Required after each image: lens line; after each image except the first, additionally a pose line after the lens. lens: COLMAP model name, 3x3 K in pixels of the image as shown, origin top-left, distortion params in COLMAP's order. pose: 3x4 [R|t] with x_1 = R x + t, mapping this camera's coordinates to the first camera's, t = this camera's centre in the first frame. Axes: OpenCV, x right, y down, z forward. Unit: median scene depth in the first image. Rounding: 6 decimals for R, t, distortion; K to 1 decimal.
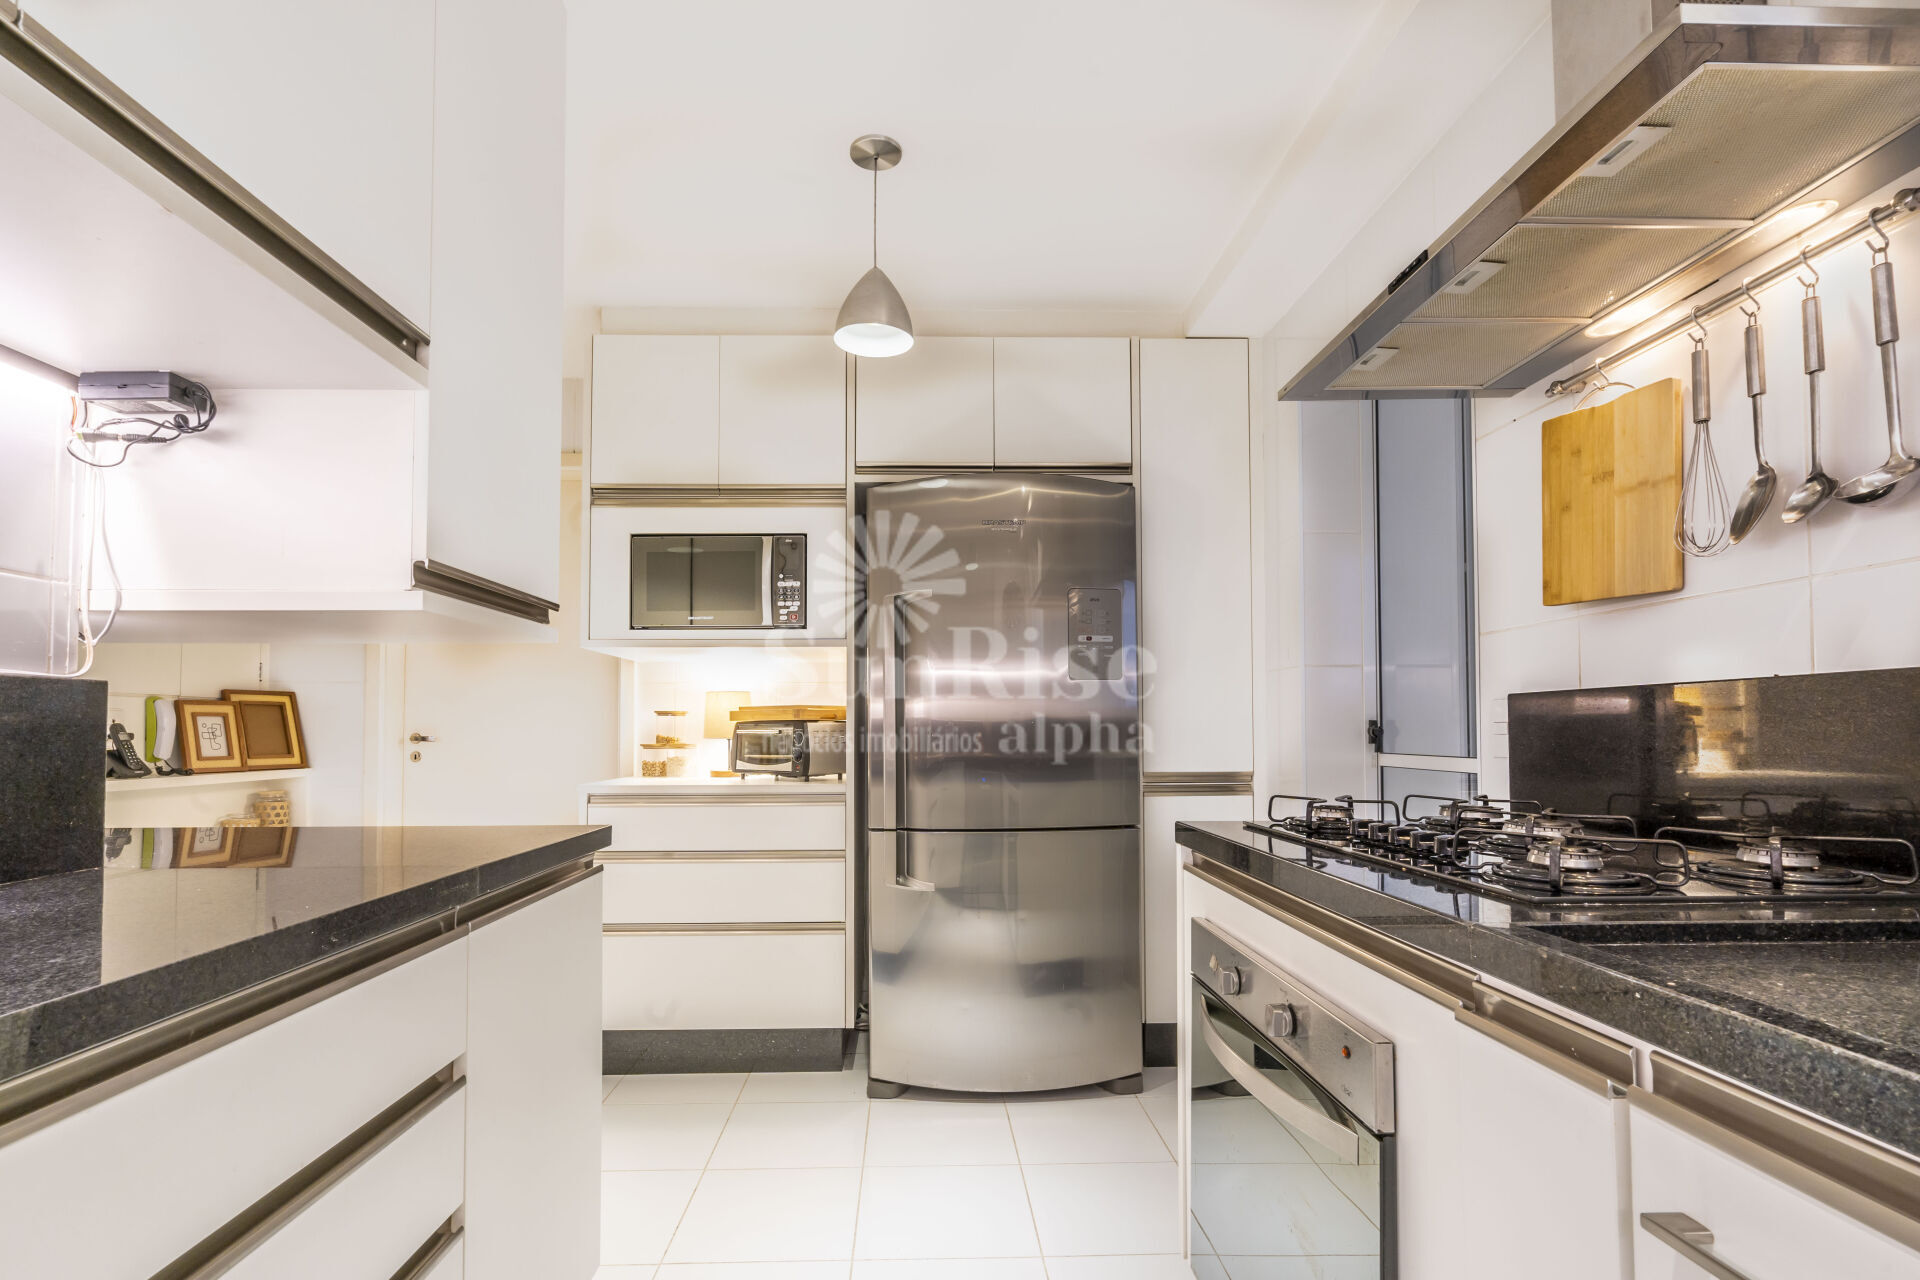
lens RADIAL K [[874.7, 0, 957.6], [0, 874.7, 712.6], [0, 0, 1]] dist [0.000173, 0.000051]
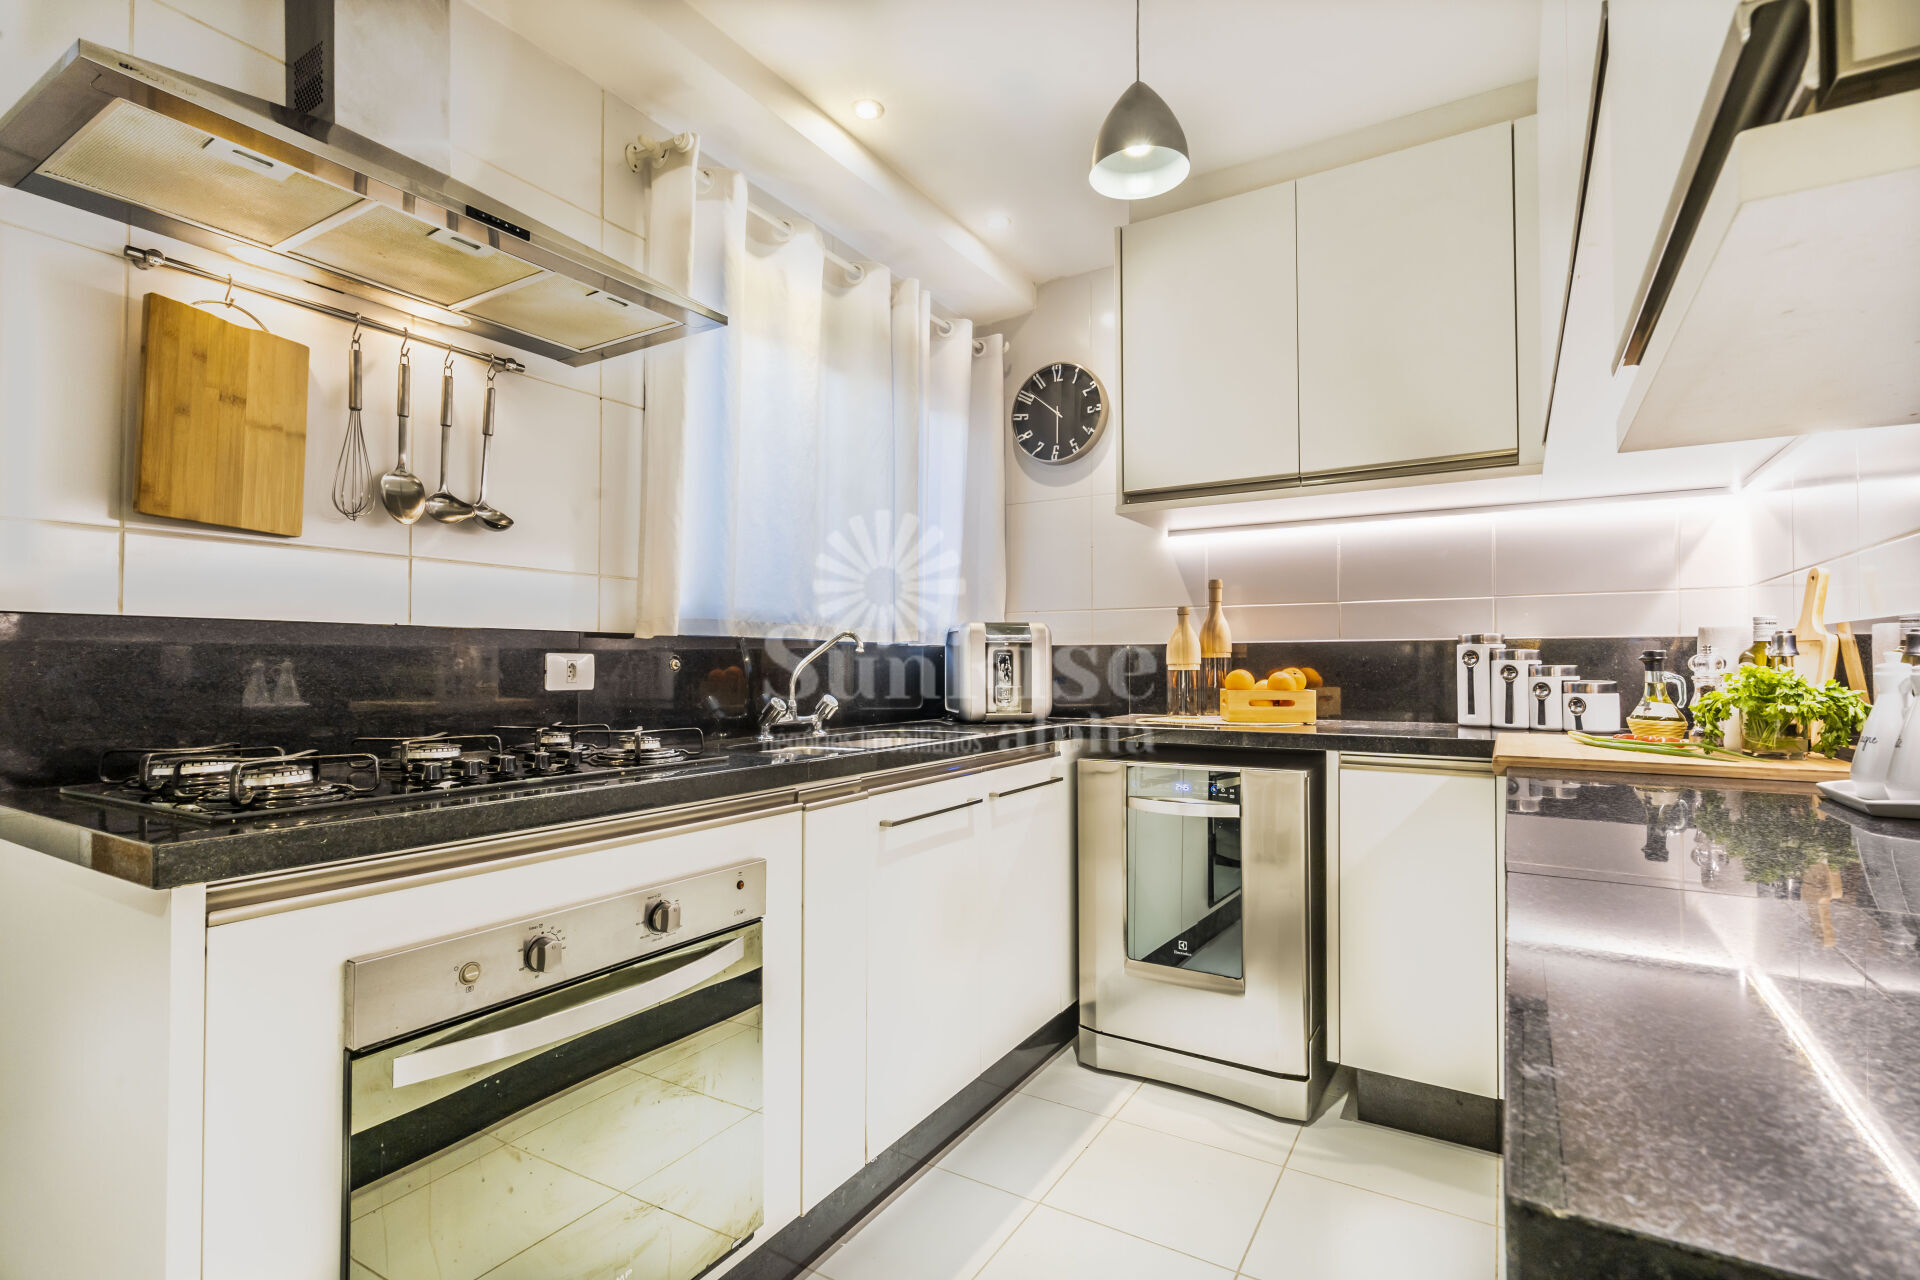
lens RADIAL K [[907.8, 0, 960.0], [0, 907.8, 640.0], [0, 0, 1]] dist [0.000236, 0.000028]
pose [[-0.840413, 0.014536, 0.541752, -0.508692], [-0.011393, 0.998946, -0.044476, 0.031094], [-0.541827, -0.043550, -0.839361, 1.516755]]
